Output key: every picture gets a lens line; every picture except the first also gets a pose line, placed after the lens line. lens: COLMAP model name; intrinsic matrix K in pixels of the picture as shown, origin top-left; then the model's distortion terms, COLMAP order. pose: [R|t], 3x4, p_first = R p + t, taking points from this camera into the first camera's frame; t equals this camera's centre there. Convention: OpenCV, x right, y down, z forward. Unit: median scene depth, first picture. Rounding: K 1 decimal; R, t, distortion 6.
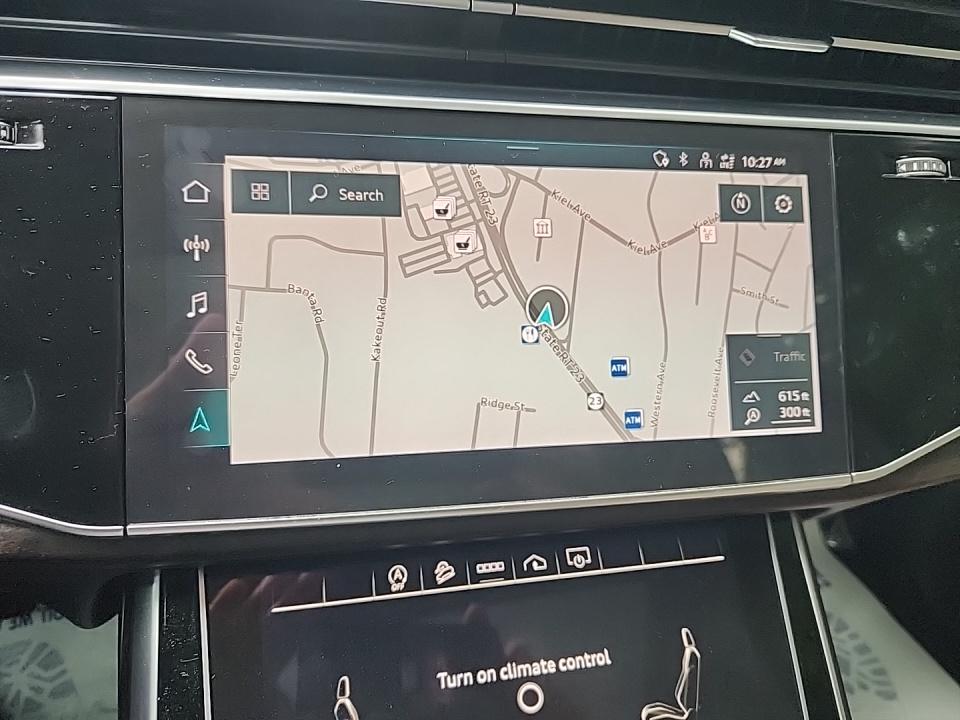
lens RADIAL K [[652.7, 0, 480.0], [0, 652.7, 354.7], [0, 0, 1]] dist [0.040356, -0.039434]
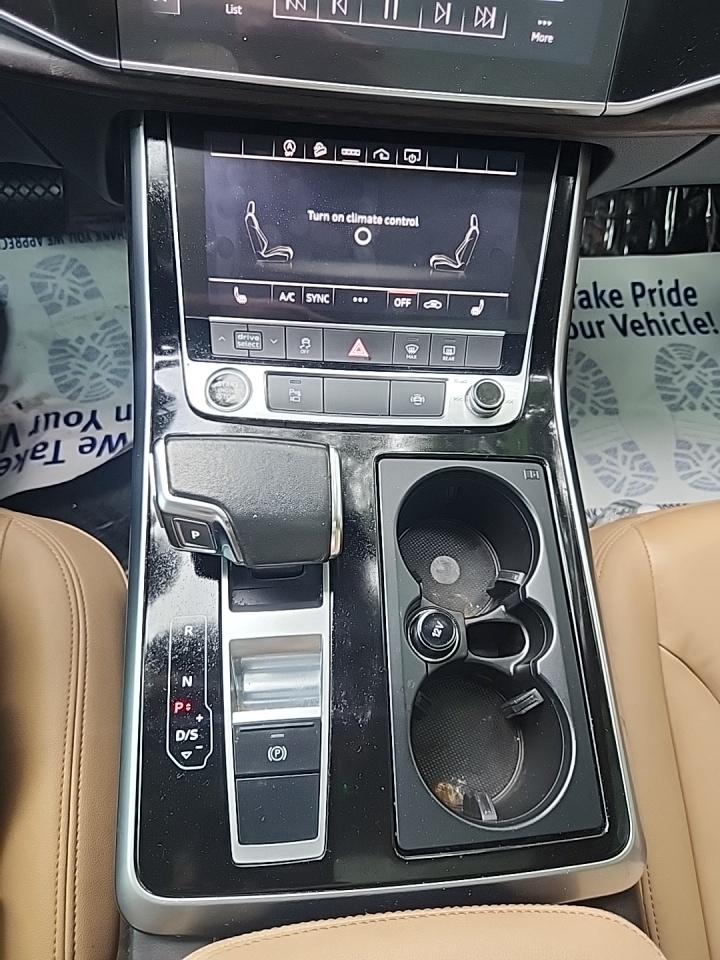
lens RADIAL K [[652.7, 0, 361.6], [0, 652.7, 467.4], [0, 0, 1]] dist [0.040356, -0.039434]
pose [[0.978723, 0.174066, -0.108642, 0.336043], [-0.100583, 0.868496, 0.485384, 0.221679], [0.178844, -0.464128, 0.867525, -0.653782]]
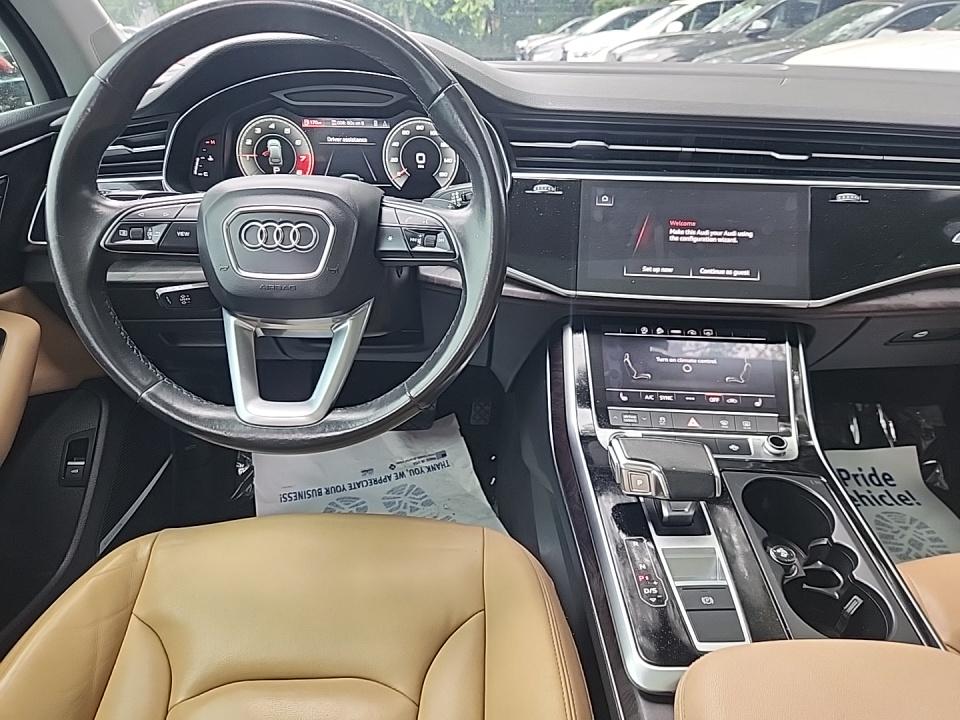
lens RADIAL K [[652.7, 0, 478.6], [0, 652.7, 364.3], [0, 0, 1]] dist [0.040356, -0.039434]
pose [[0.960970, 0.061385, -0.269758, -0.033788], [-0.081518, 0.994611, -0.064064, 0.746521], [0.264371, 0.083554, 0.960795, -2.101117]]
